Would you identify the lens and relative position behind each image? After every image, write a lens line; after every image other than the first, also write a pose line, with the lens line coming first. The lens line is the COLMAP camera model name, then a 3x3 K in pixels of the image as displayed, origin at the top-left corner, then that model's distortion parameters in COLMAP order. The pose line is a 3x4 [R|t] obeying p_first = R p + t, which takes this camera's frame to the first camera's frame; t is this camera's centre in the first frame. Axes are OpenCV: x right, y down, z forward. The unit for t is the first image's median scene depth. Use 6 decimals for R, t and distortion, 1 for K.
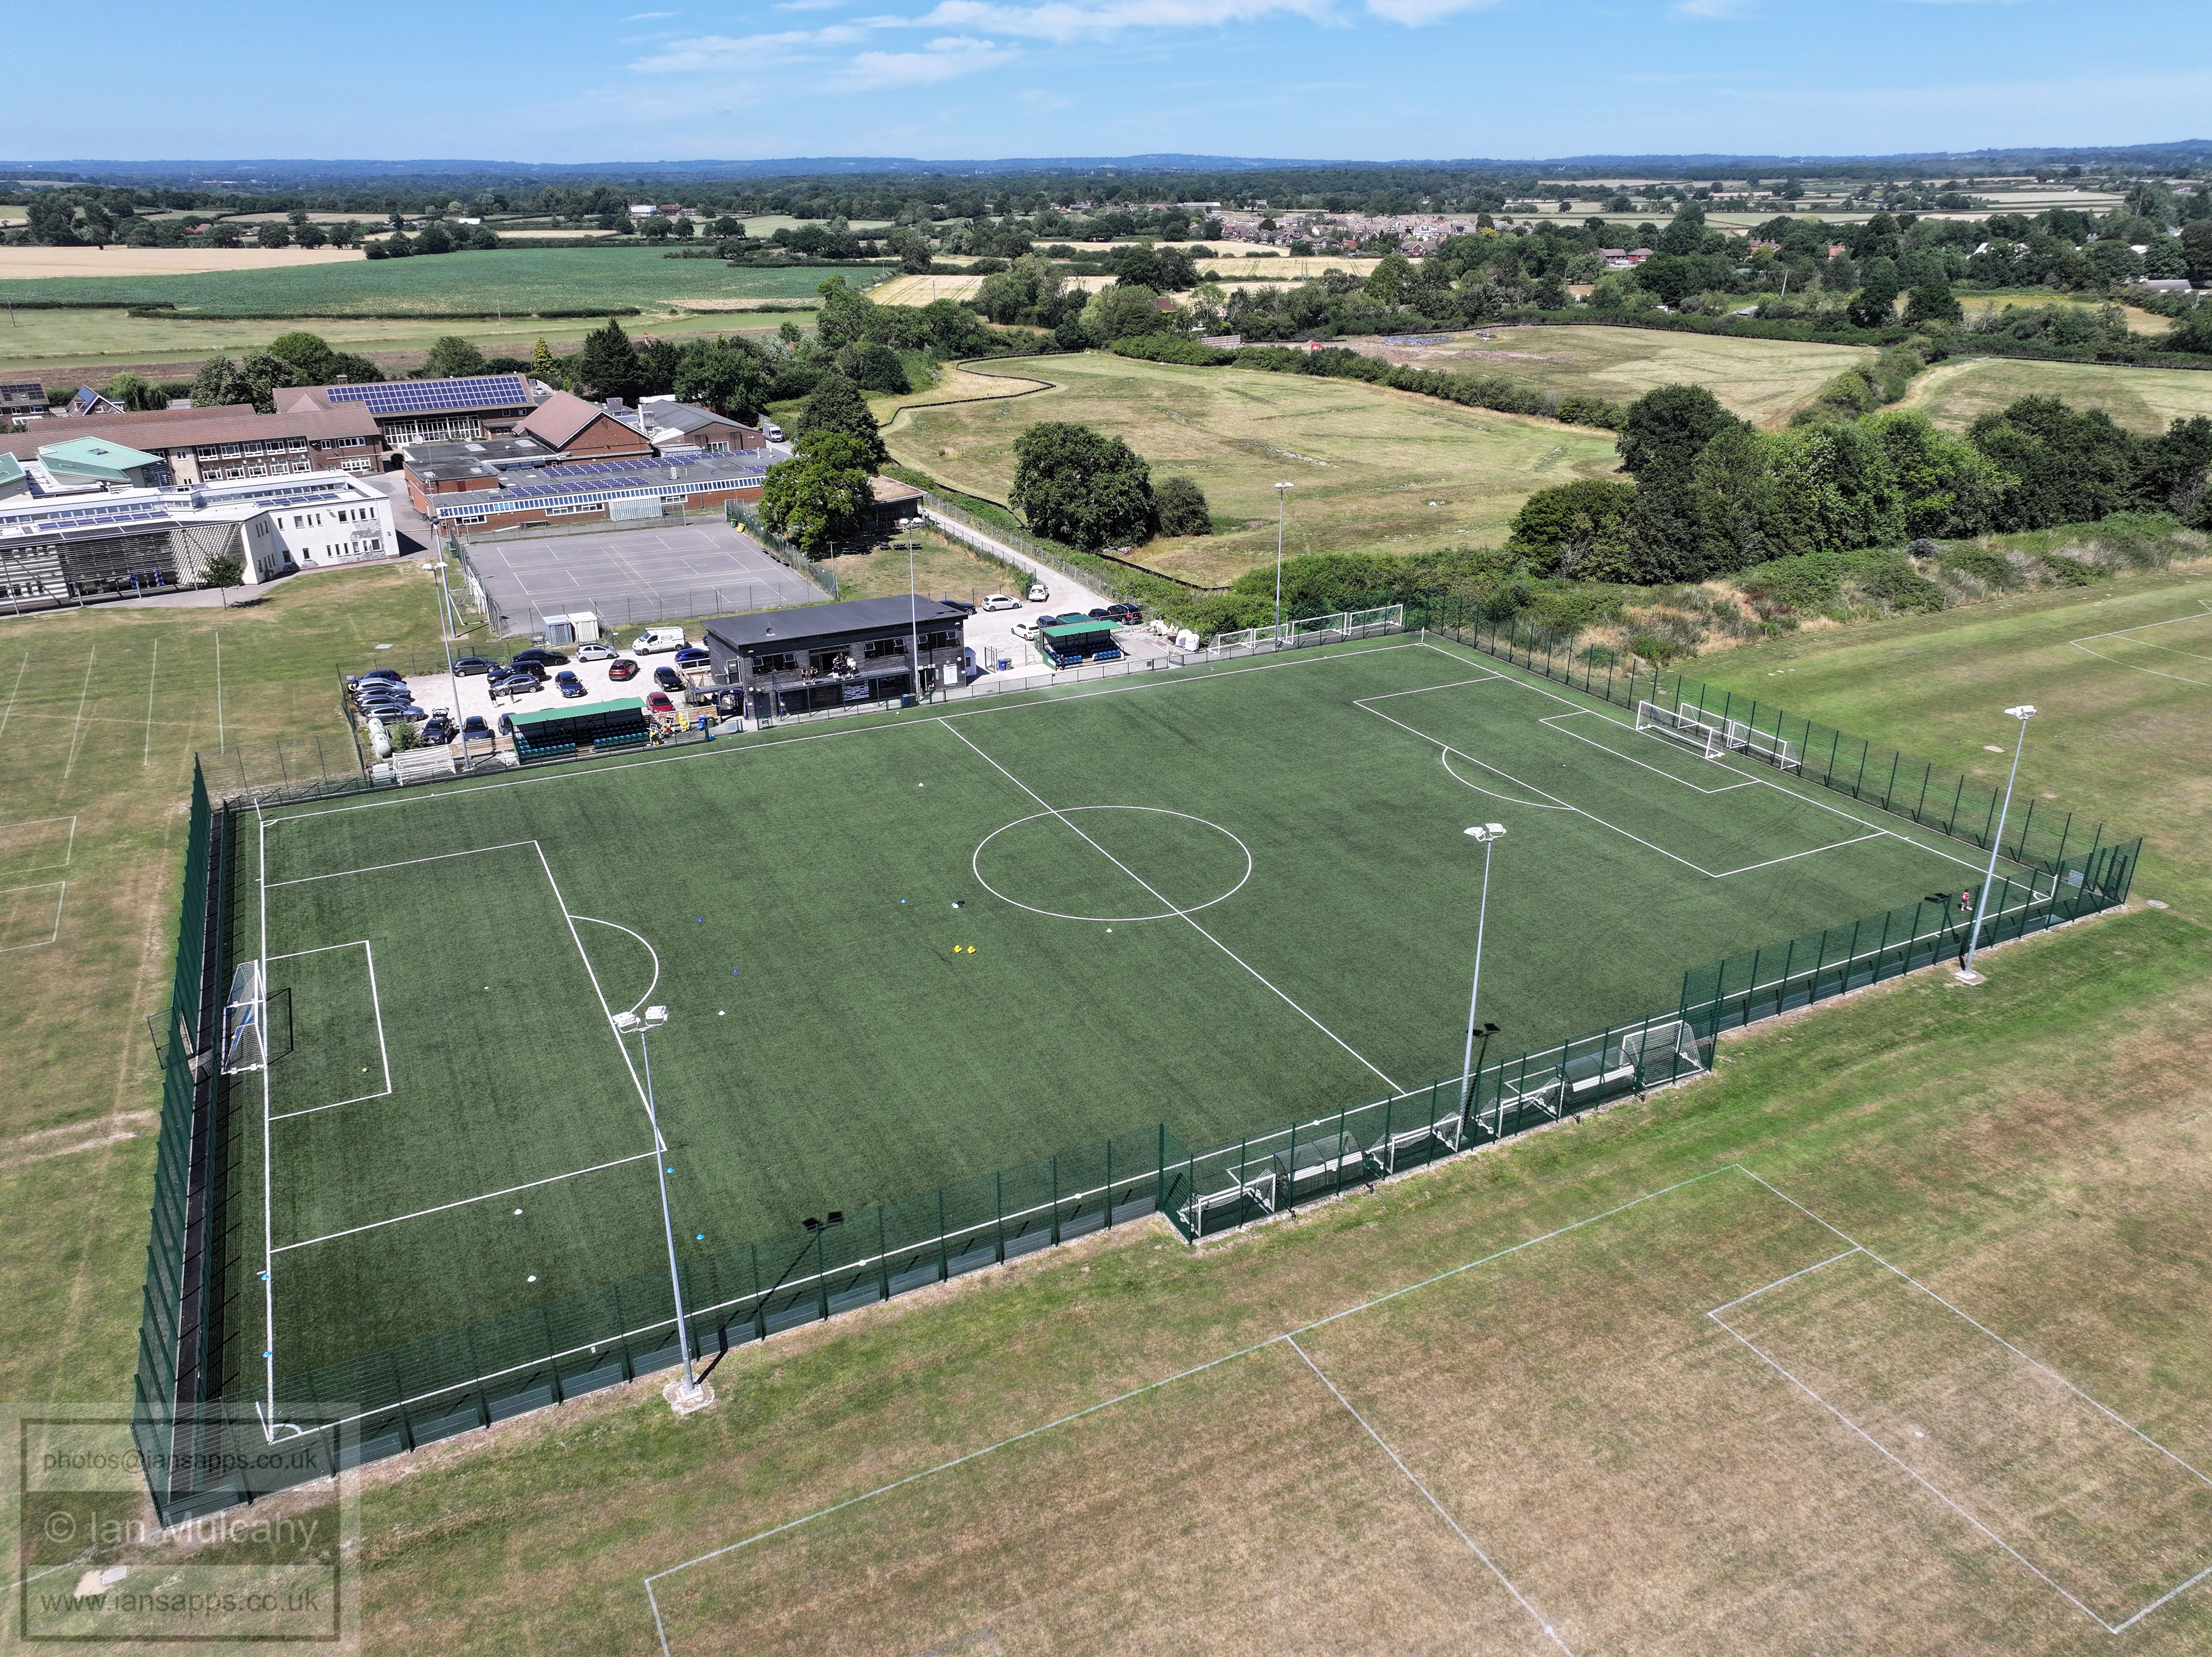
lens RADIAL K [[1544.4, 0, 1108.8], [0, 1544.4, 801.1], [0, 0, 1]] dist [0.007788, 0.007506]
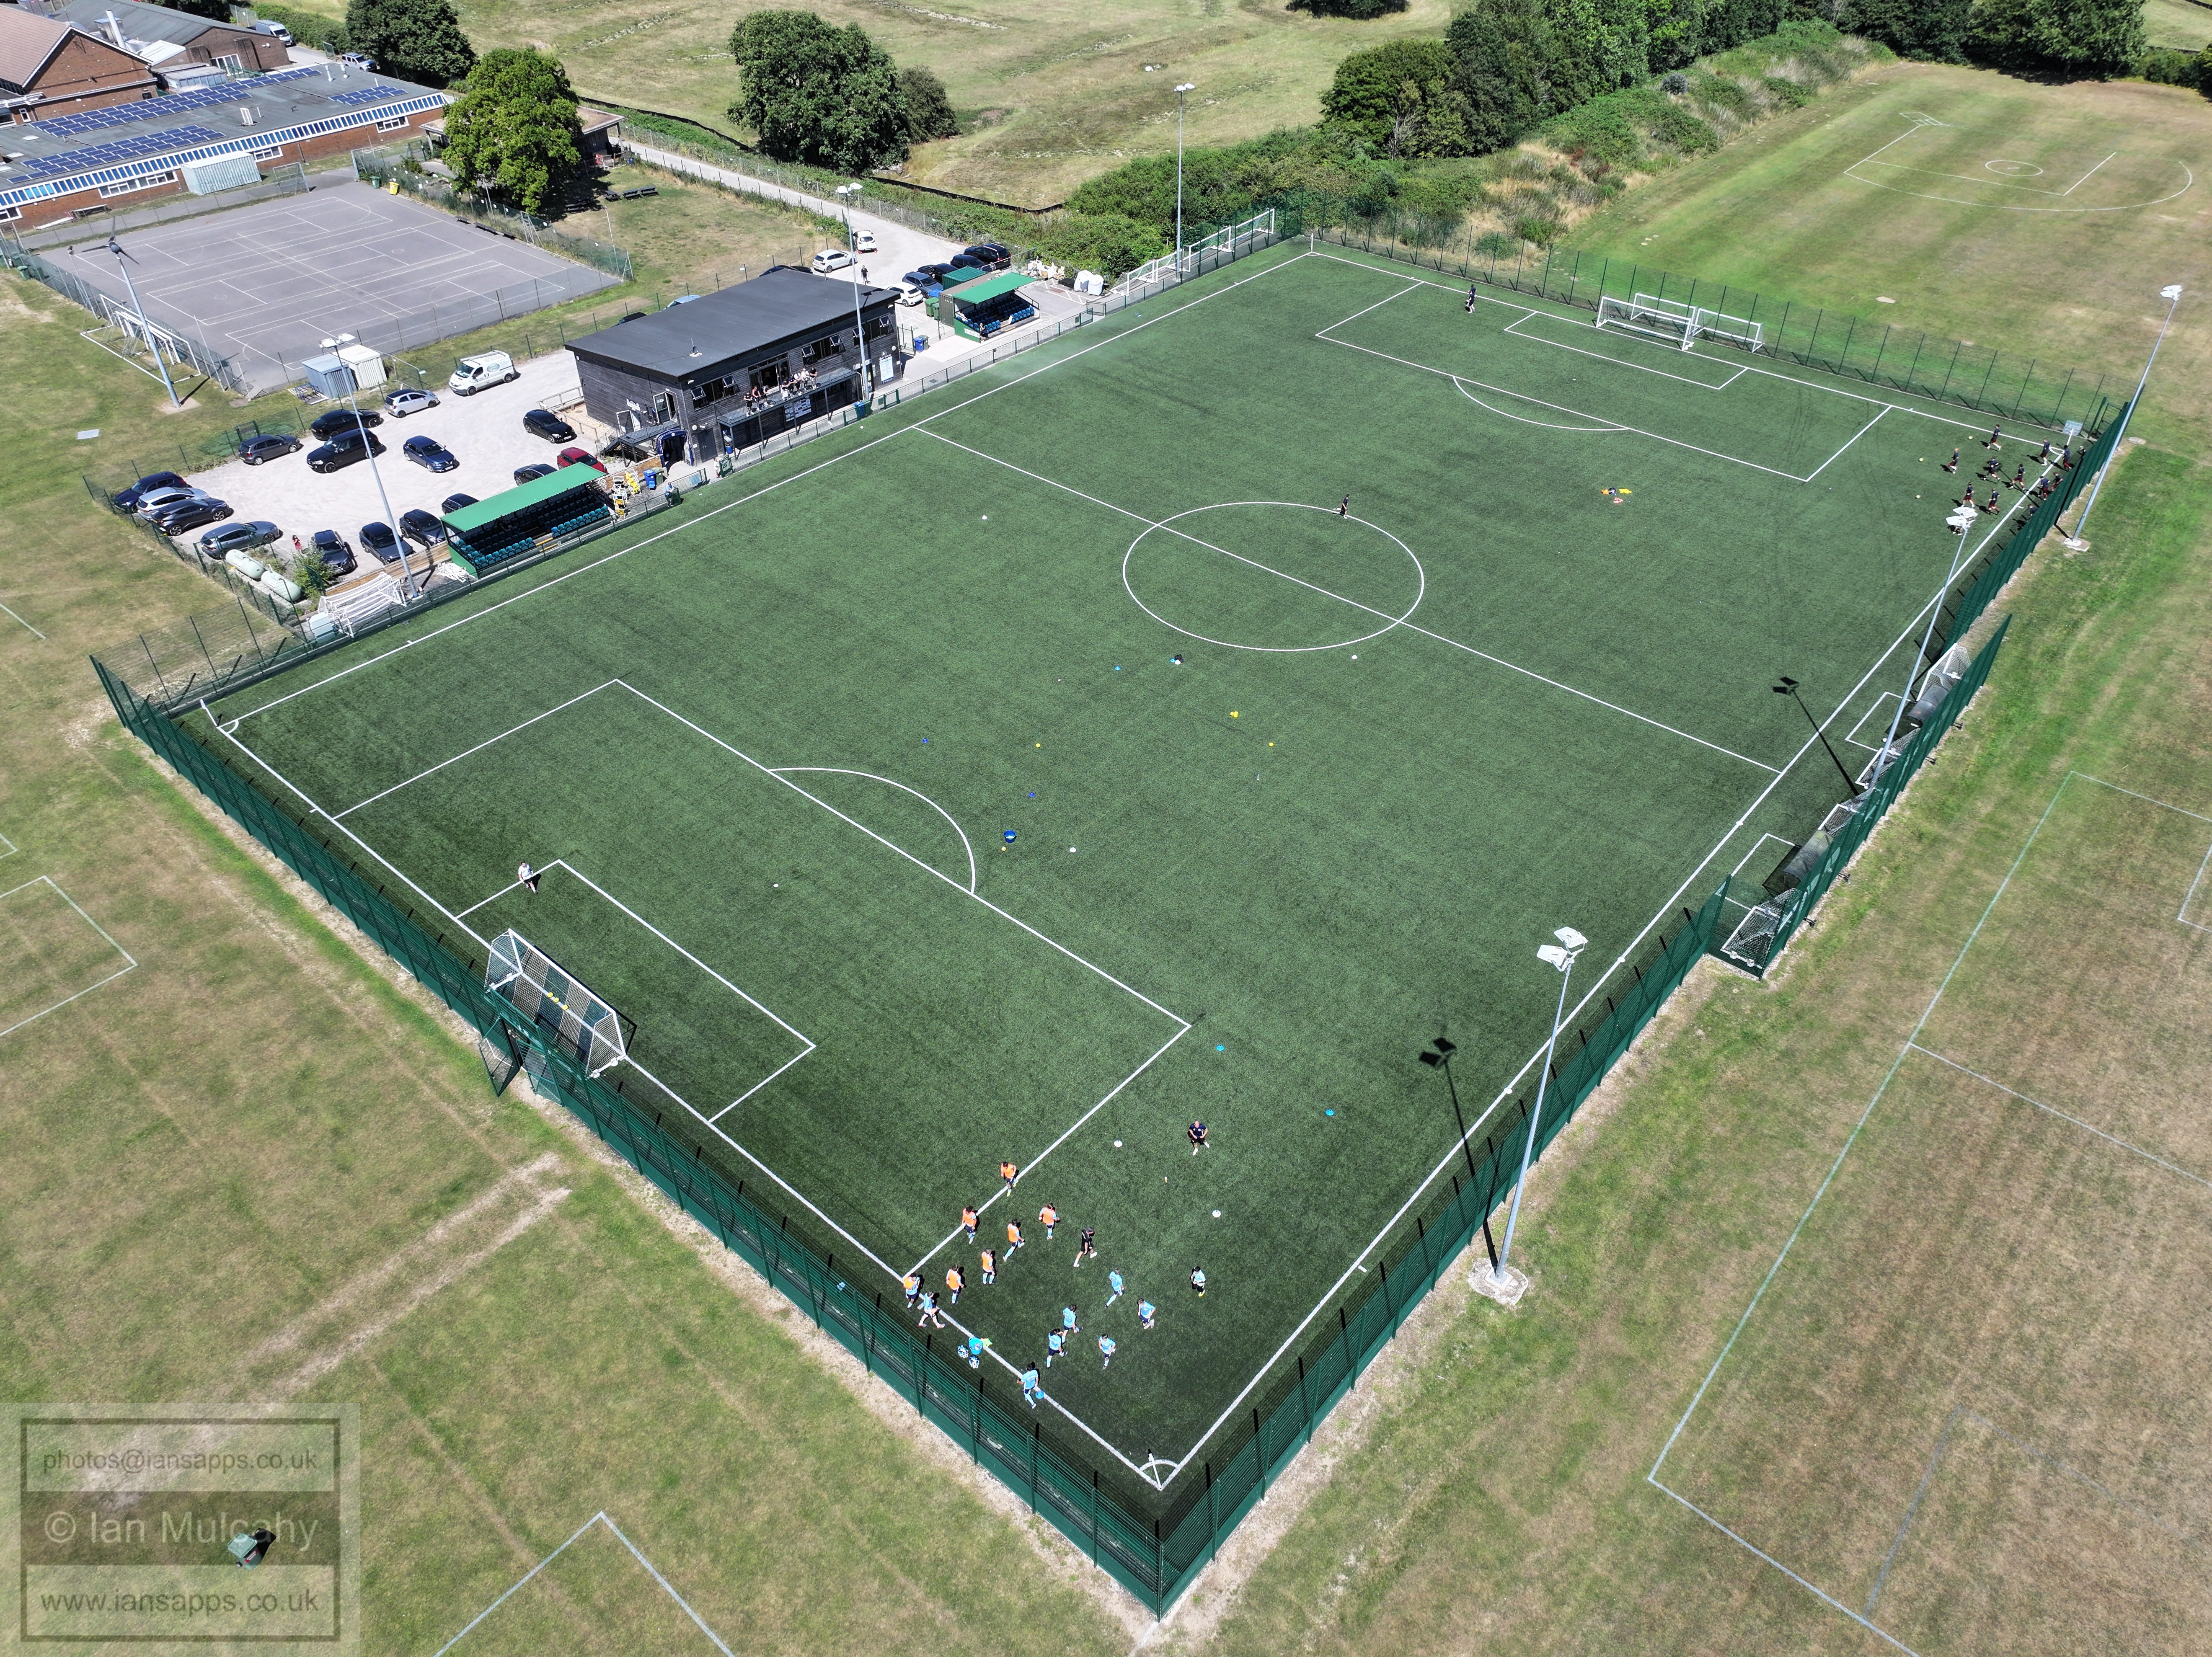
lens RADIAL K [[1544.4, 0, 1108.8], [0, 1544.4, 801.1], [0, 0, 1]] dist [0.007788, 0.007506]
pose [[0.925621, -0.232893, 0.298306, -0.301284], [0.142564, 0.944737, 0.295209, -0.090723], [-0.350572, -0.230724, 0.907670, 0.121042]]
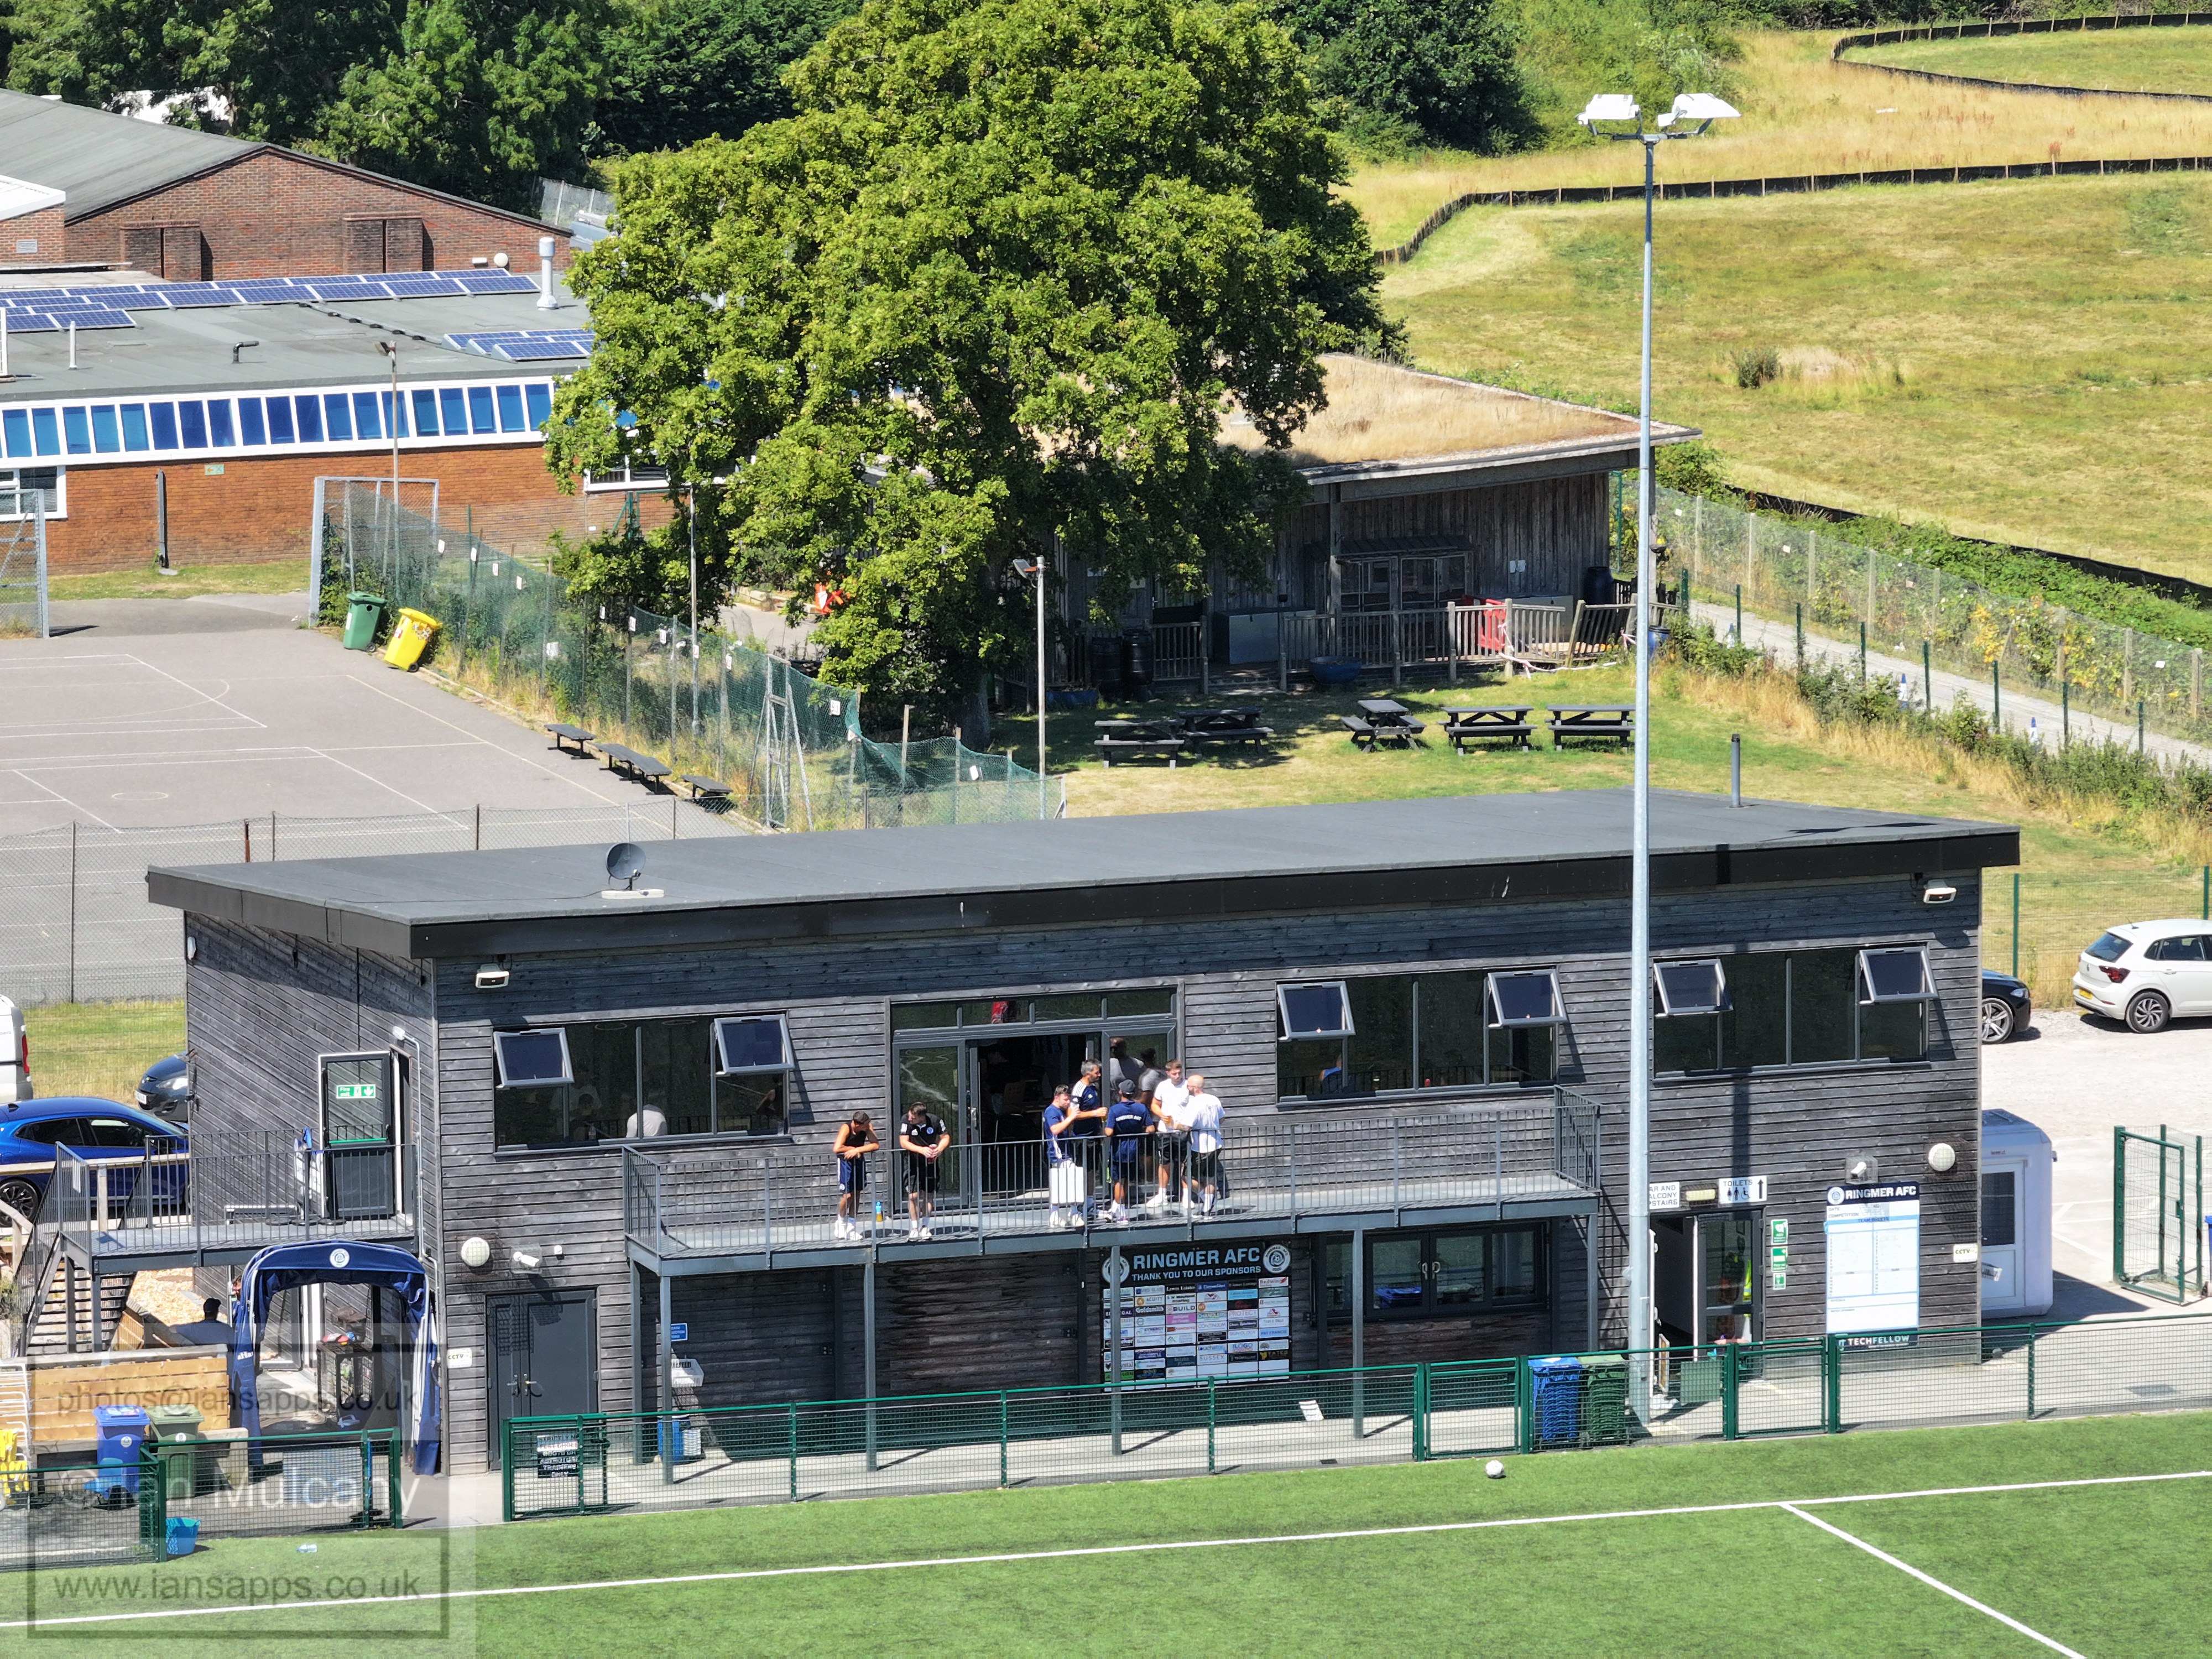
lens RADIAL K [[10643.7, 0, 1106.0], [0, 10643.7, 829.5], [0, 0, 1]] dist [-0.207791, 0.685098]
pose [[0.987969, 0.018146, -0.153582, -0.024718], [-0.054713, 0.969878, -0.237368, 0.110830], [0.144648, 0.242916, 0.959202, 0.064434]]
